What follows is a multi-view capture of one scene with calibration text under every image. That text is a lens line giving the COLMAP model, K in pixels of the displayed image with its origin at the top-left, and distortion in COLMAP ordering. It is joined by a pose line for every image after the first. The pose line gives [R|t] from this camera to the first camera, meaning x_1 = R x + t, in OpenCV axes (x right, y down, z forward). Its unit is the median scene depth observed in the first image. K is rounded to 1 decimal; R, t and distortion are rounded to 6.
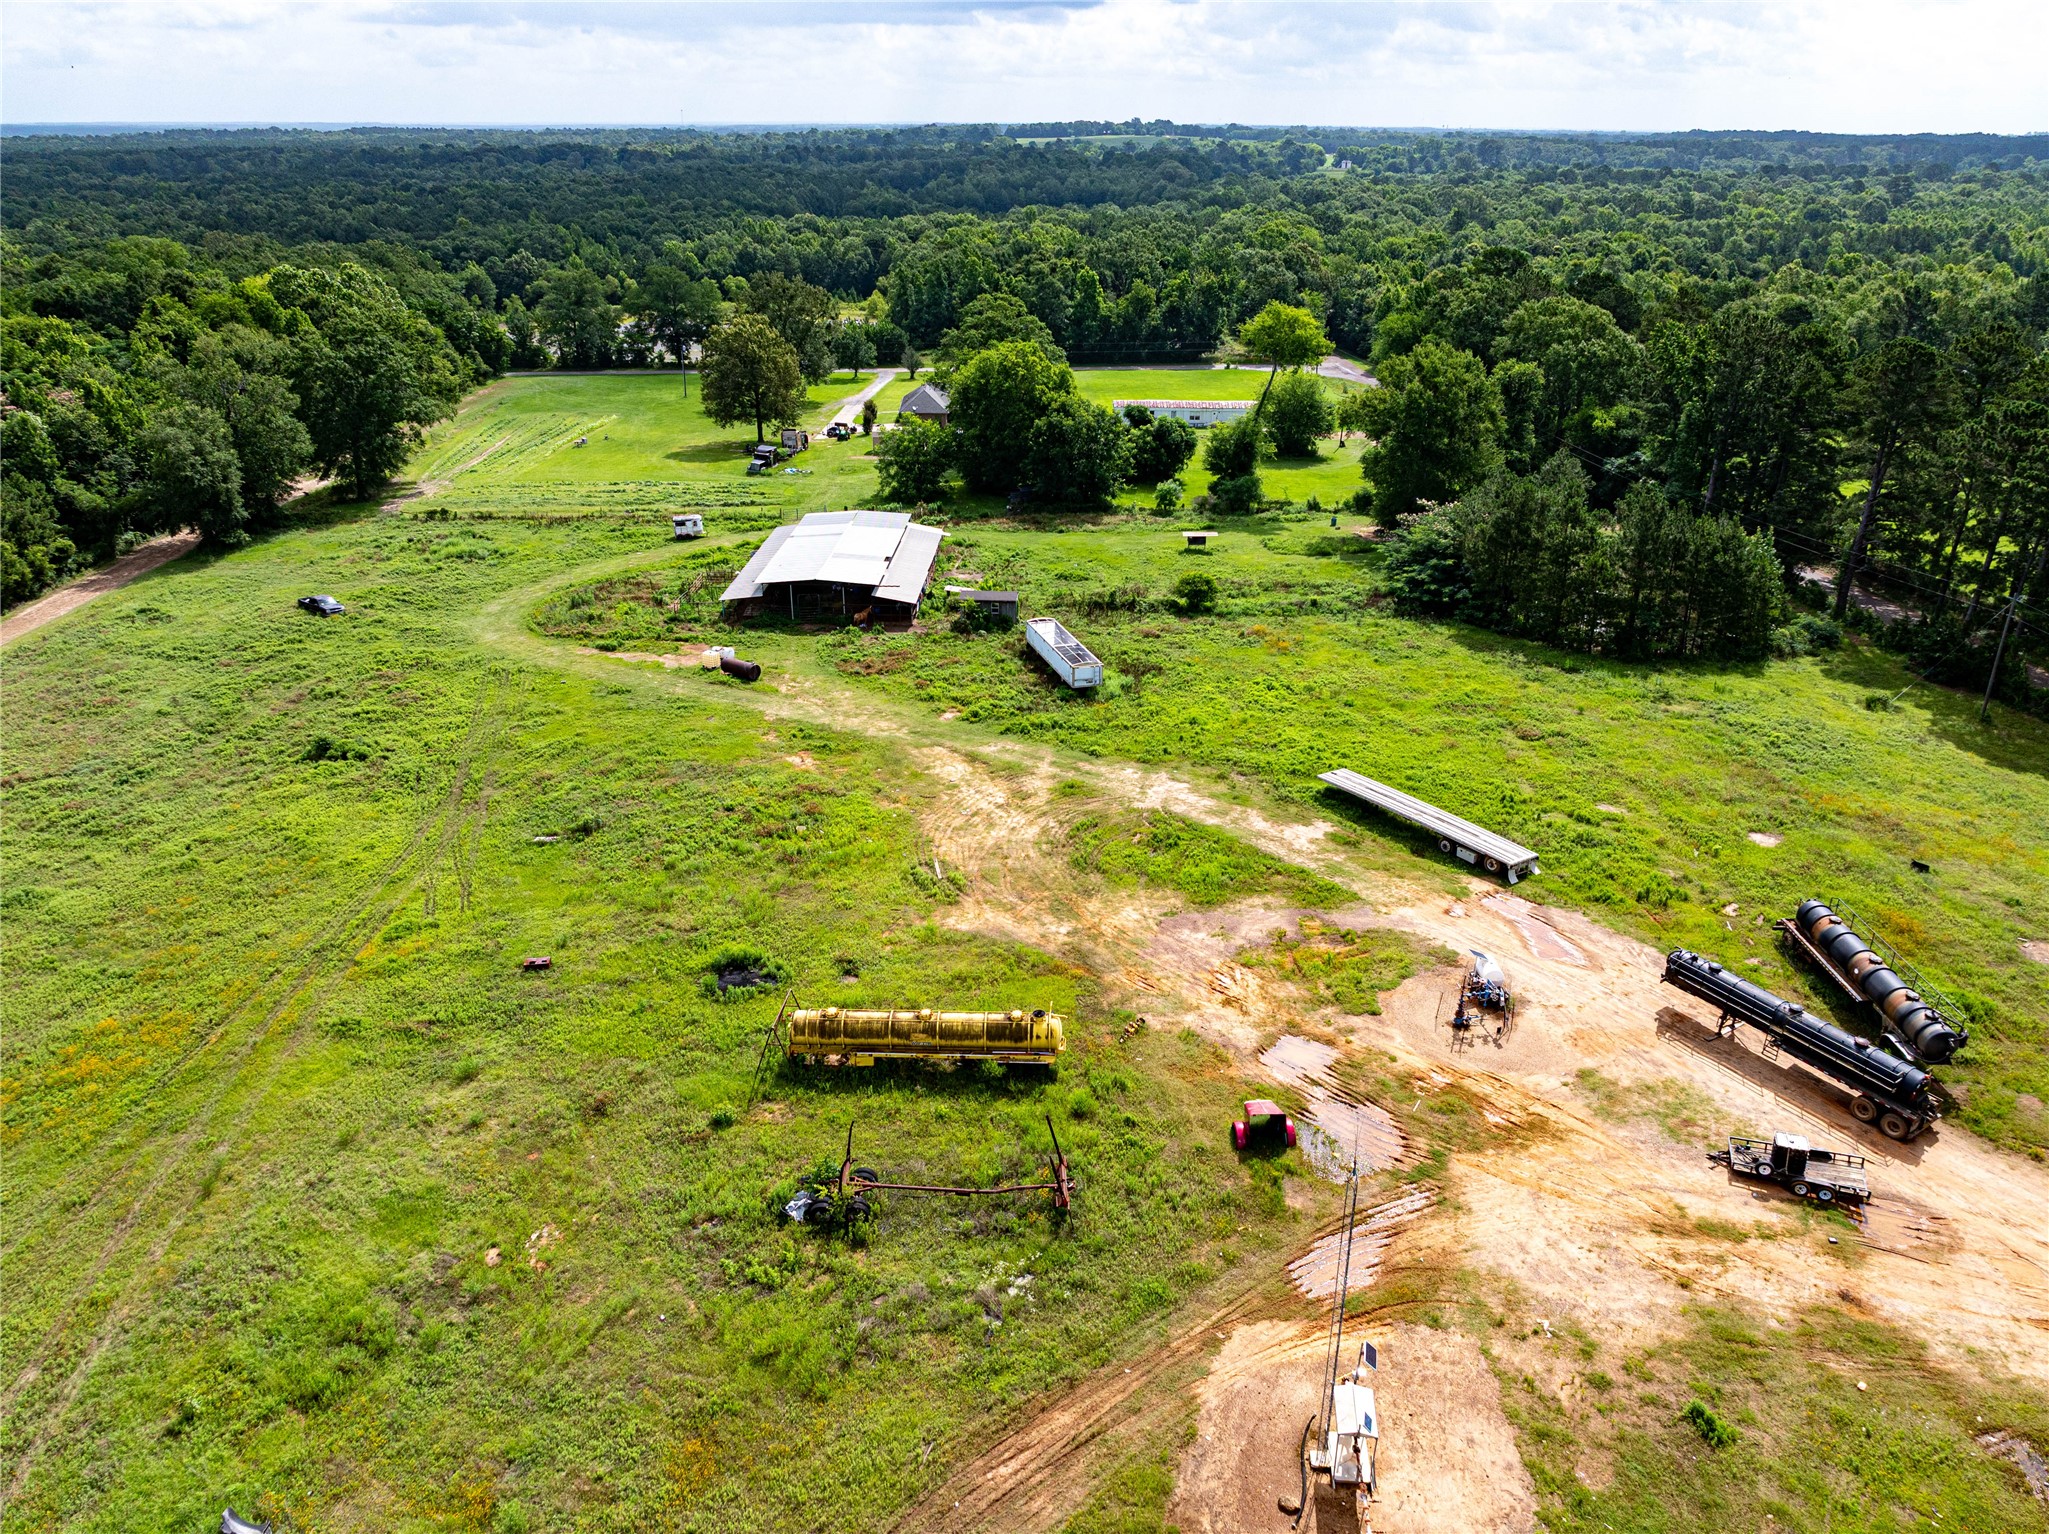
lens RADIAL K [[1467.9, 0, 1029.8], [0, 1467.9, 714.1], [0, 0, 1]] dist [-0.037675, 0.028429]
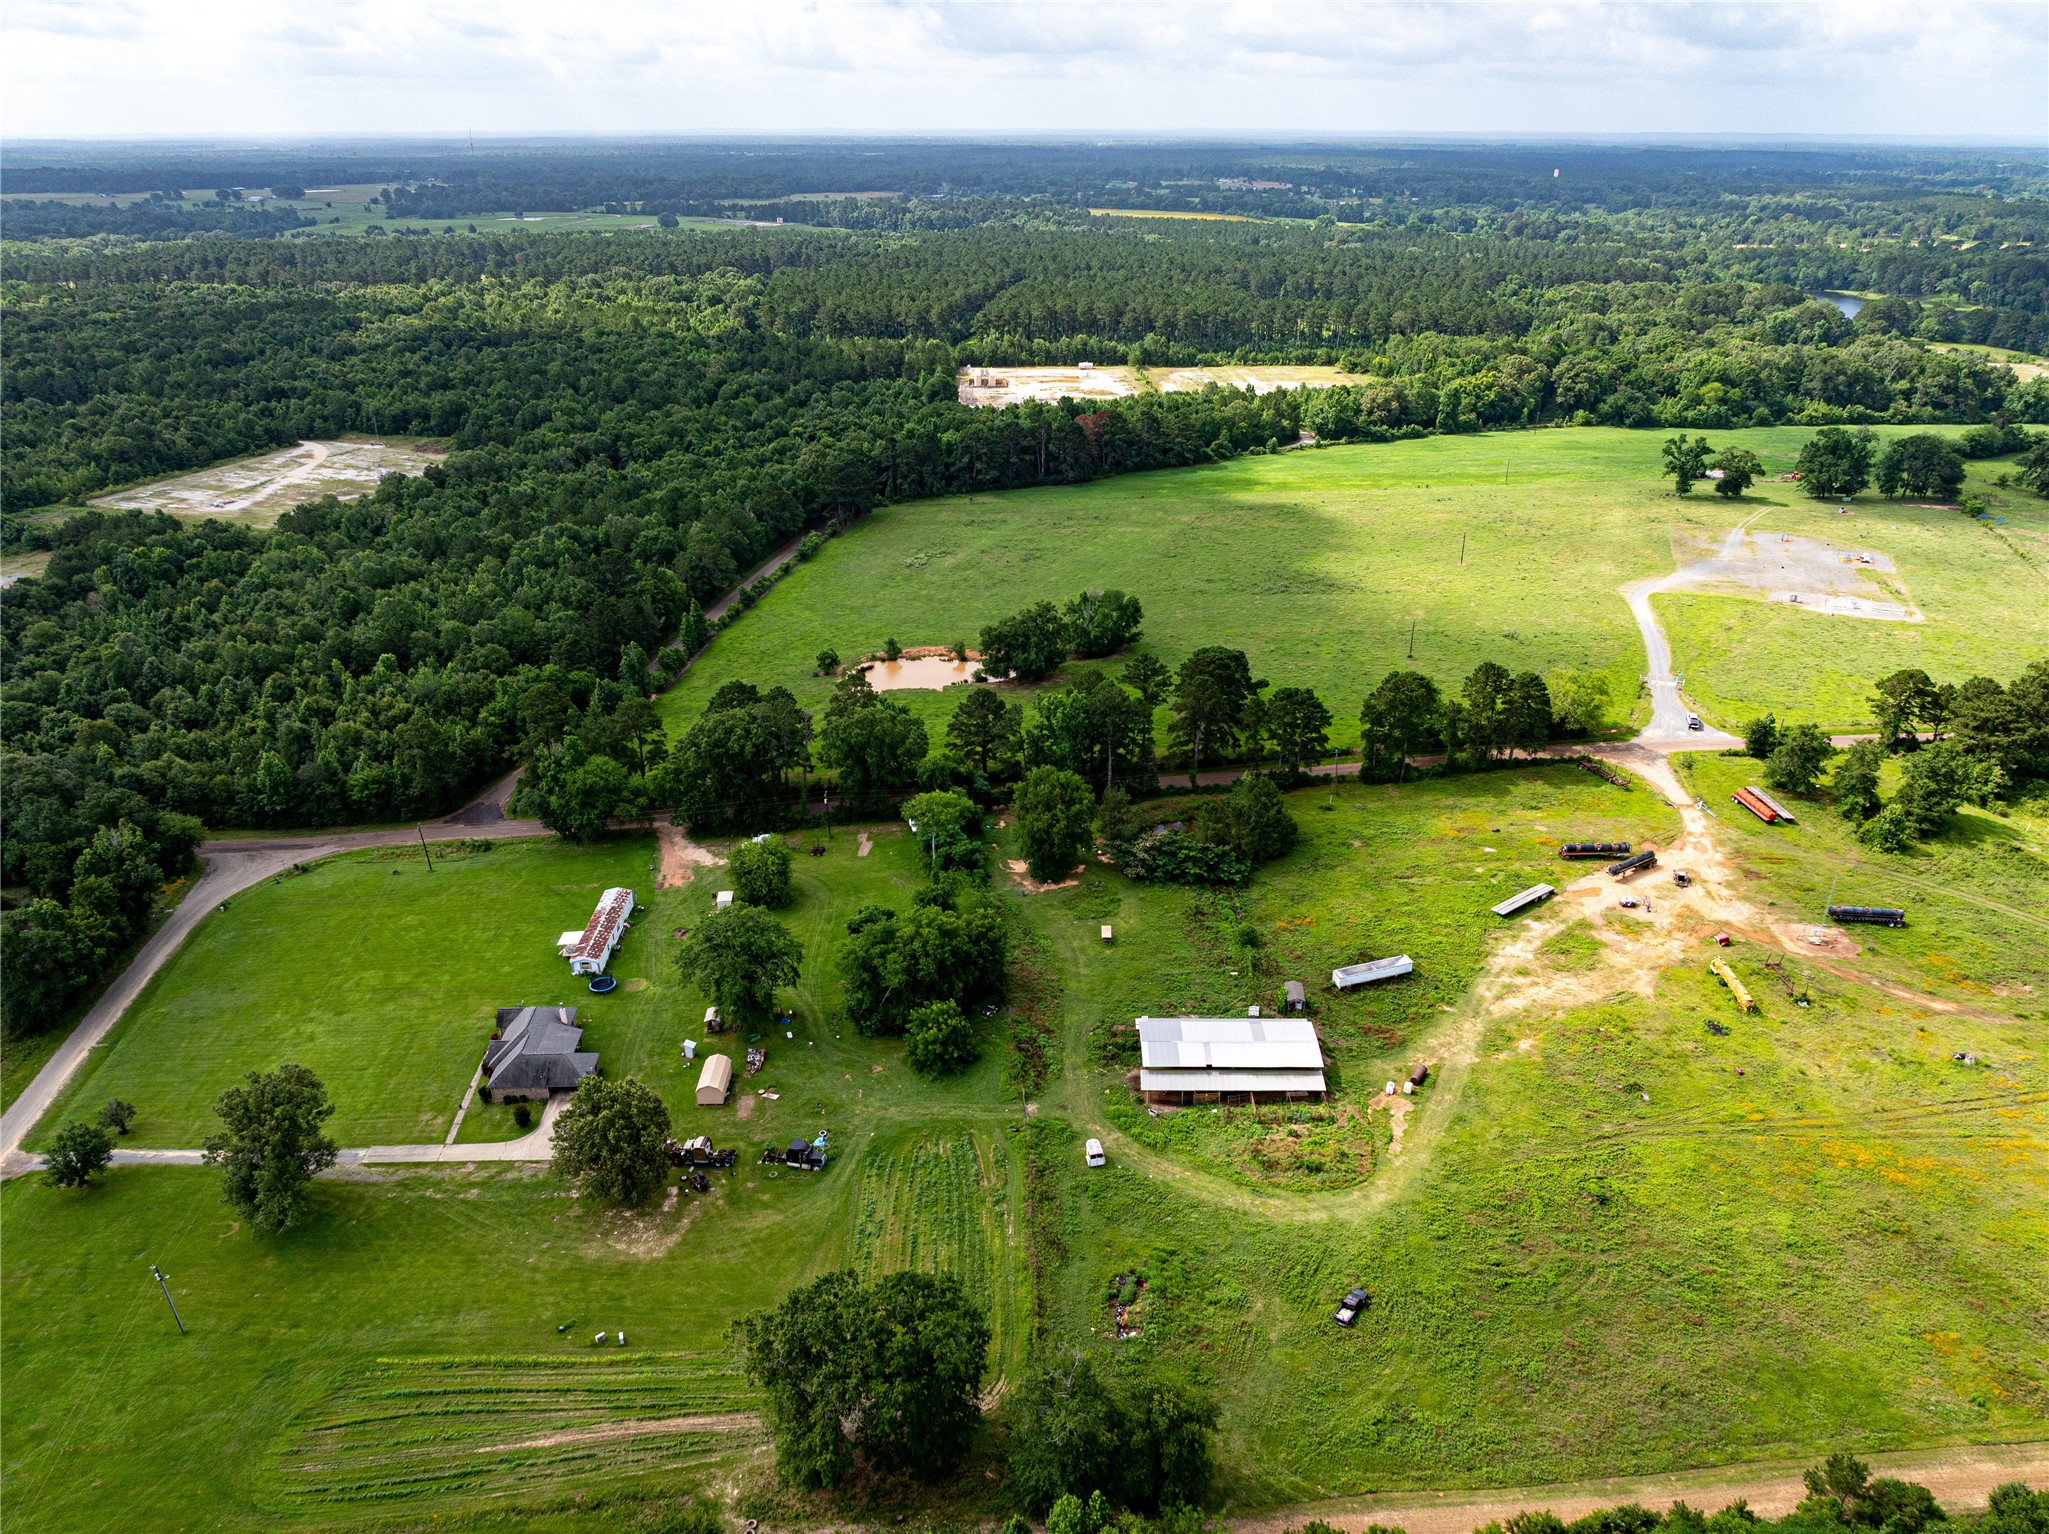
lens RADIAL K [[1467.9, 0, 1029.8], [0, 1467.9, 714.1], [0, 0, 1]] dist [-0.037675, 0.028429]
pose [[-0.023116, -0.380025, 0.924687, -1.450048], [0.368516, 0.856564, 0.361240, -1.065693], [-0.929334, 0.349112, 0.120245, 0.930342]]
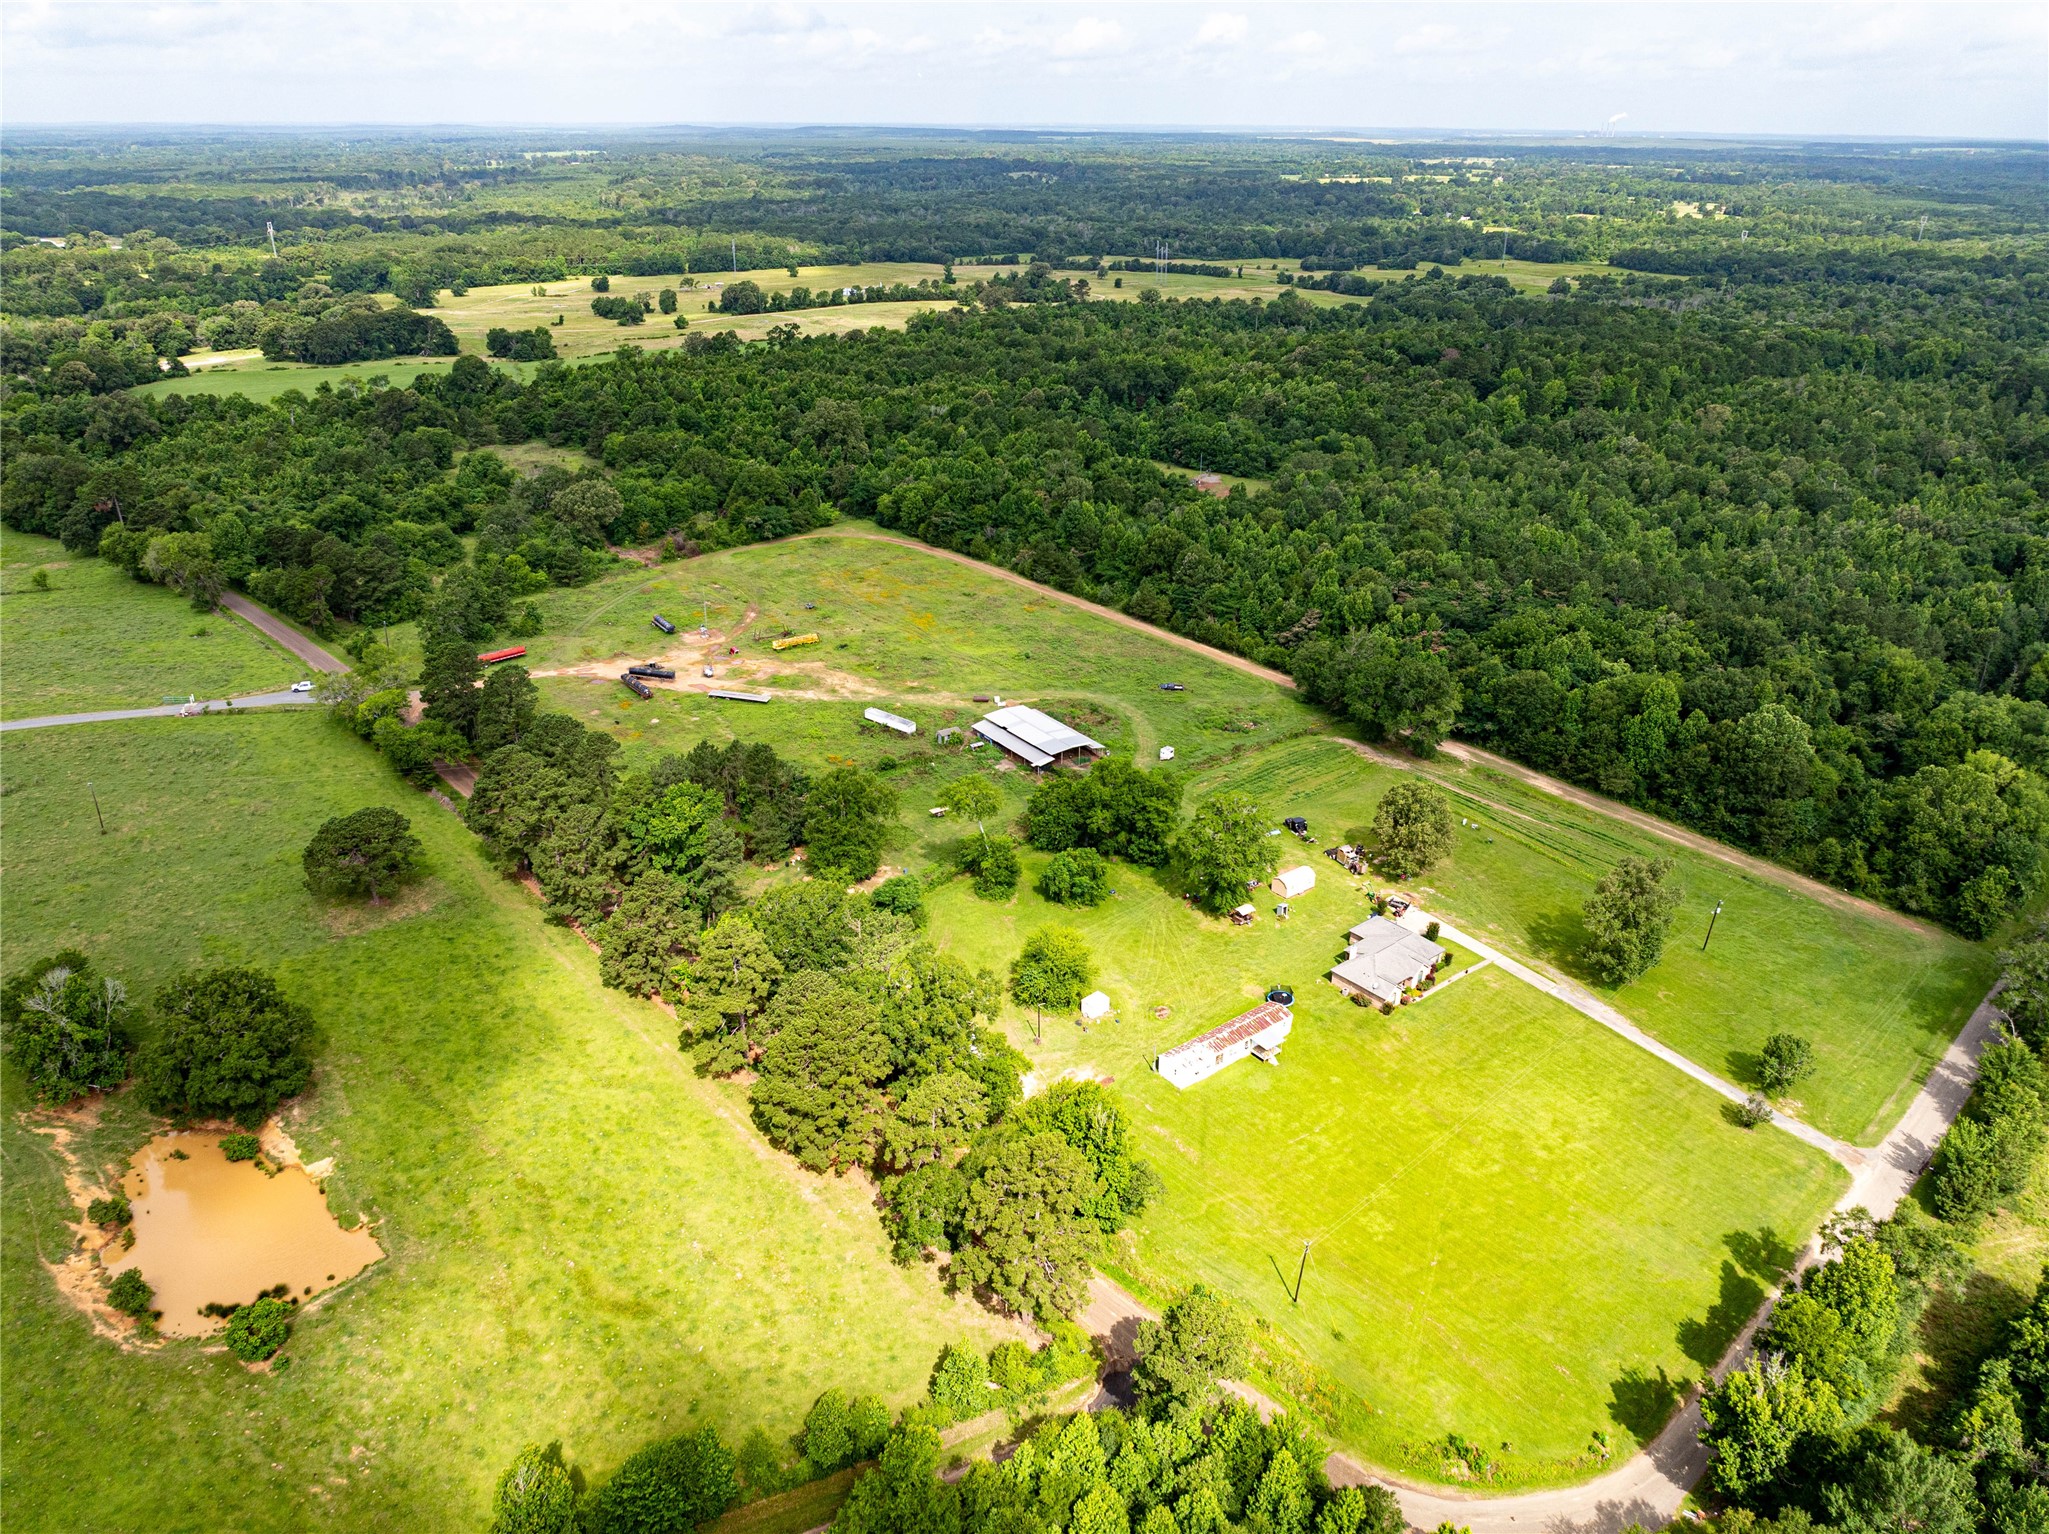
lens RADIAL K [[1467.9, 0, 1029.8], [0, 1467.9, 714.1], [0, 0, 1]] dist [-0.037675, 0.028429]
pose [[-0.785750, 0.229238, -0.574497, 1.224256], [-0.236810, 0.746536, 0.621775, -1.597853], [0.571417, 0.624607, -0.532305, 2.278058]]
